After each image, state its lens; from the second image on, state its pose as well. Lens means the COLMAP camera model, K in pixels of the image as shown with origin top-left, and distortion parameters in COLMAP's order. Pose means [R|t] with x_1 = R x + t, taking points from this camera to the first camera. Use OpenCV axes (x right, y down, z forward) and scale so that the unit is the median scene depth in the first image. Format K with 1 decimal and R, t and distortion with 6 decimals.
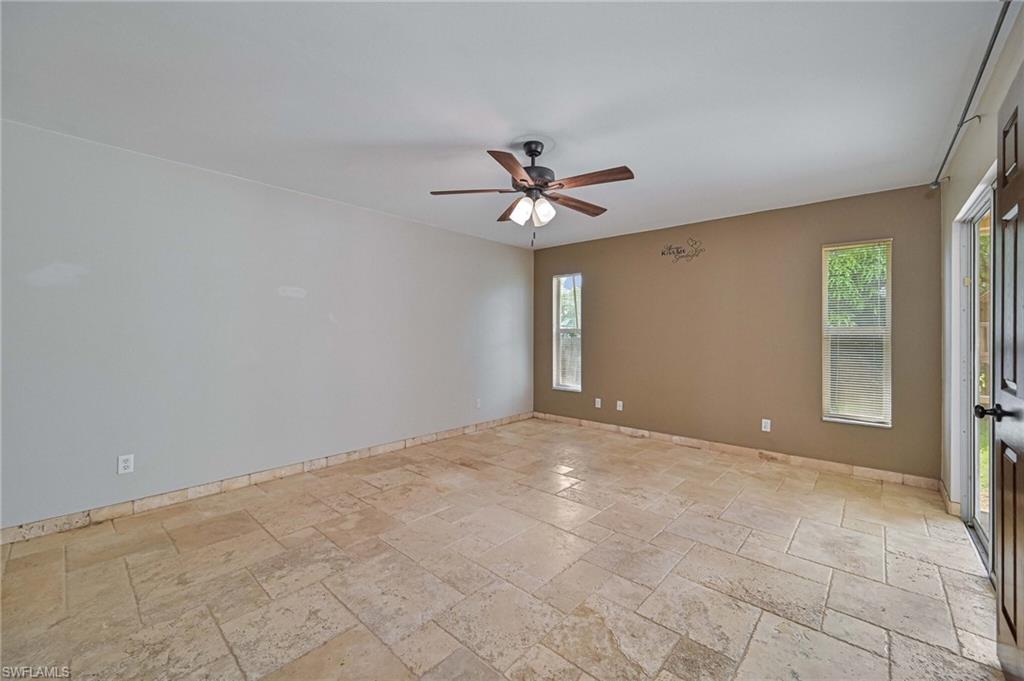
lens RADIAL K [[413.6, 0, 512.2], [0, 413.6, 338.2], [0, 0, 1]] dist [0.000224, -0.000134]
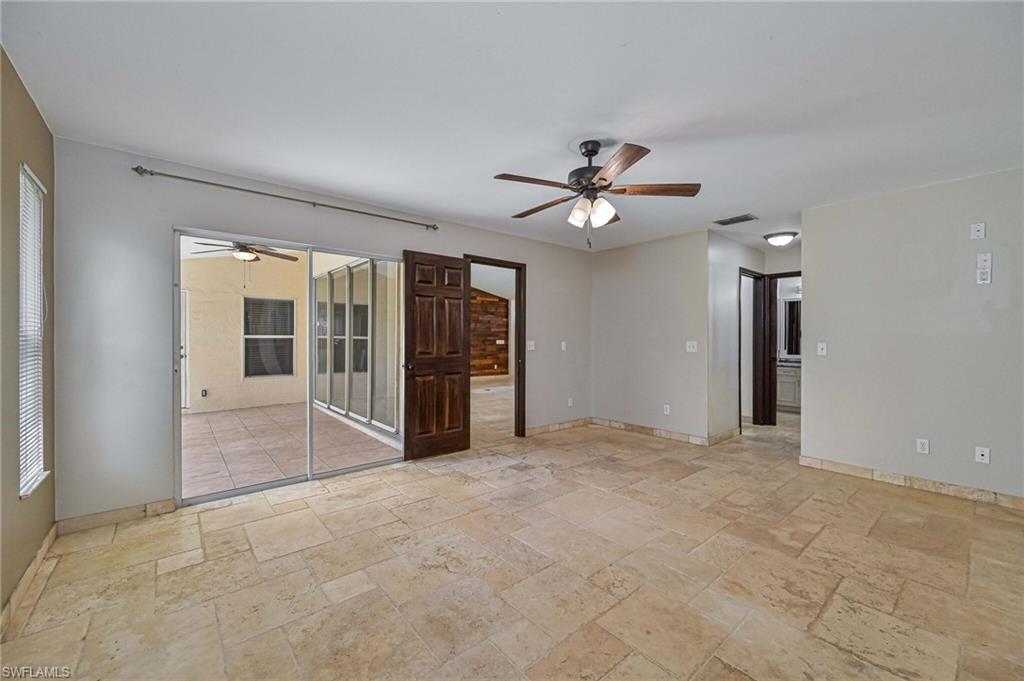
lens RADIAL K [[413.6, 0, 512.2], [0, 413.6, 338.2], [0, 0, 1]] dist [0.000224, -0.000134]
pose [[-0.990840, -0.005081, 0.134942, 0.108366], [-0.003935, 0.999954, 0.008758, -0.017131], [-0.134981, 0.008146, -0.990815, 2.228436]]
